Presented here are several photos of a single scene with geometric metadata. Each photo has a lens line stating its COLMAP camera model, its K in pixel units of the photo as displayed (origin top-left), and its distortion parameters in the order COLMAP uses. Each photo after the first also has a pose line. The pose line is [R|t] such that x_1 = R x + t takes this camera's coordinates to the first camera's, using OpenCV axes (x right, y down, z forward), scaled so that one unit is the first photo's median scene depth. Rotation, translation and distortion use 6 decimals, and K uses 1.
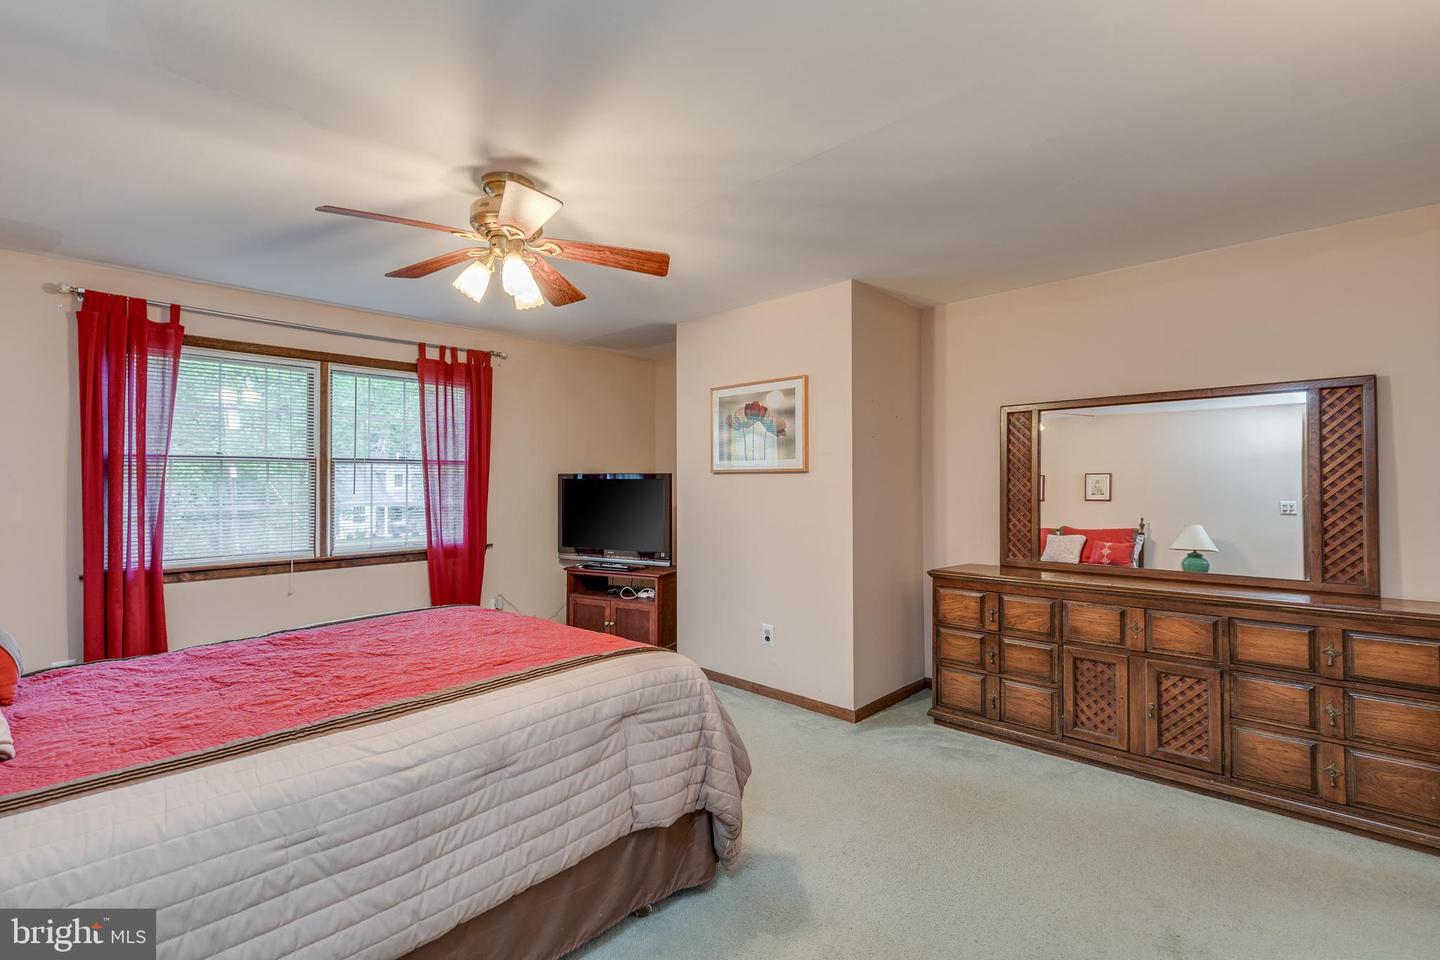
lens RADIAL K [[654.0, 0, 721.0], [0, 654.0, 473.6], [0, 0, 1]] dist [0.007768, -0.003206]
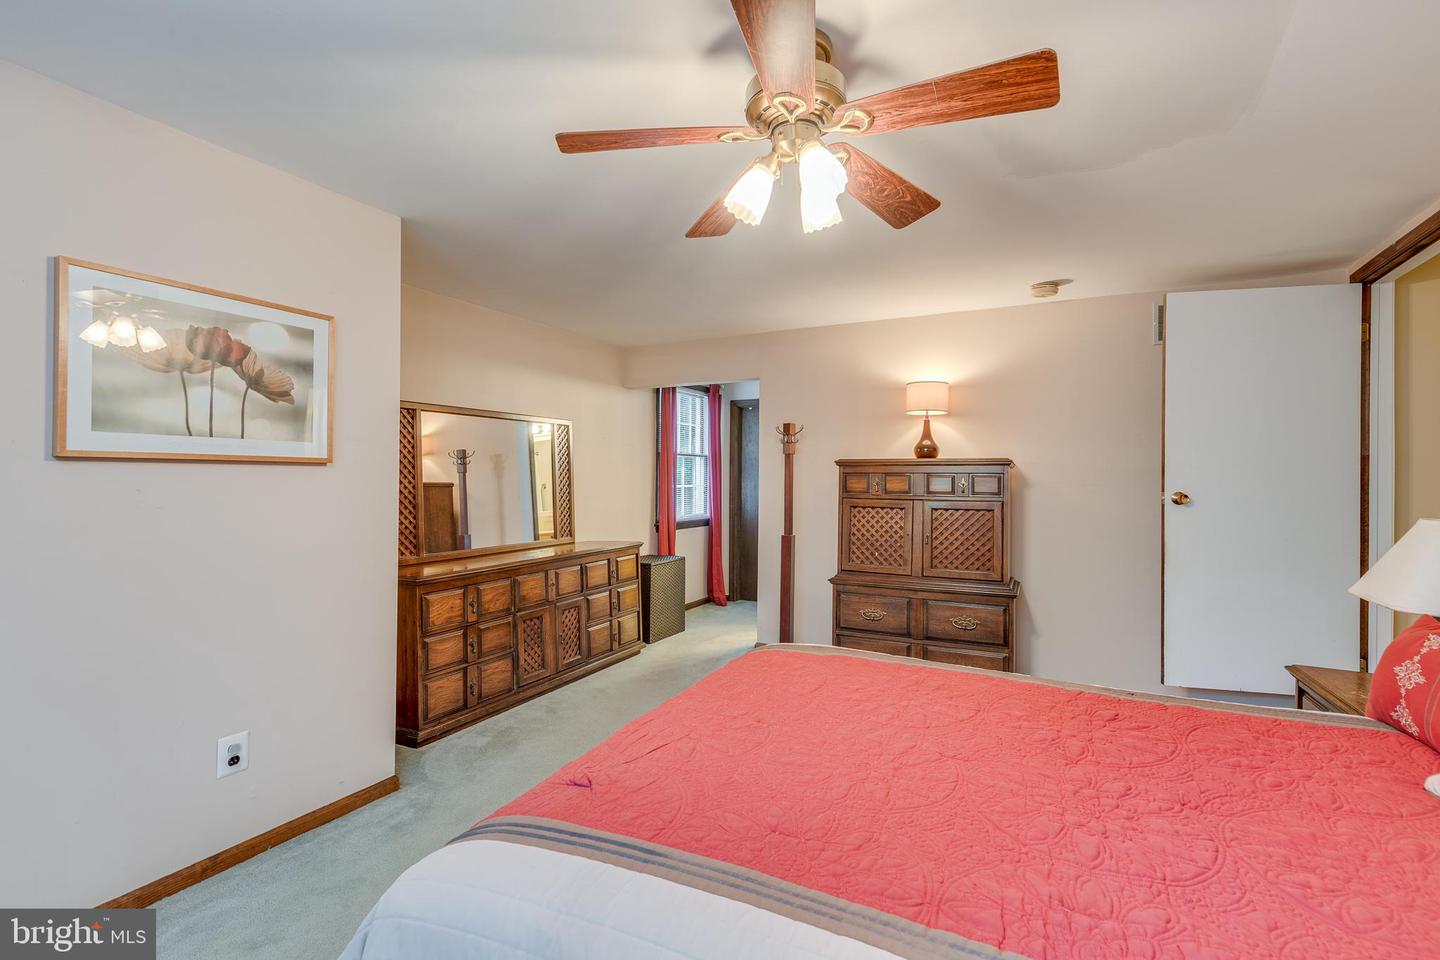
lens RADIAL K [[654.0, 0, 722.9], [0, 654.0, 480.7], [0, 0, 1]] dist [0.007768, -0.003206]
pose [[-0.276815, 0.000532, 0.960923, -0.468992], [-0.007097, 0.999971, -0.002598, 0.010389], [-0.960897, -0.007539, -0.276803, 0.611439]]
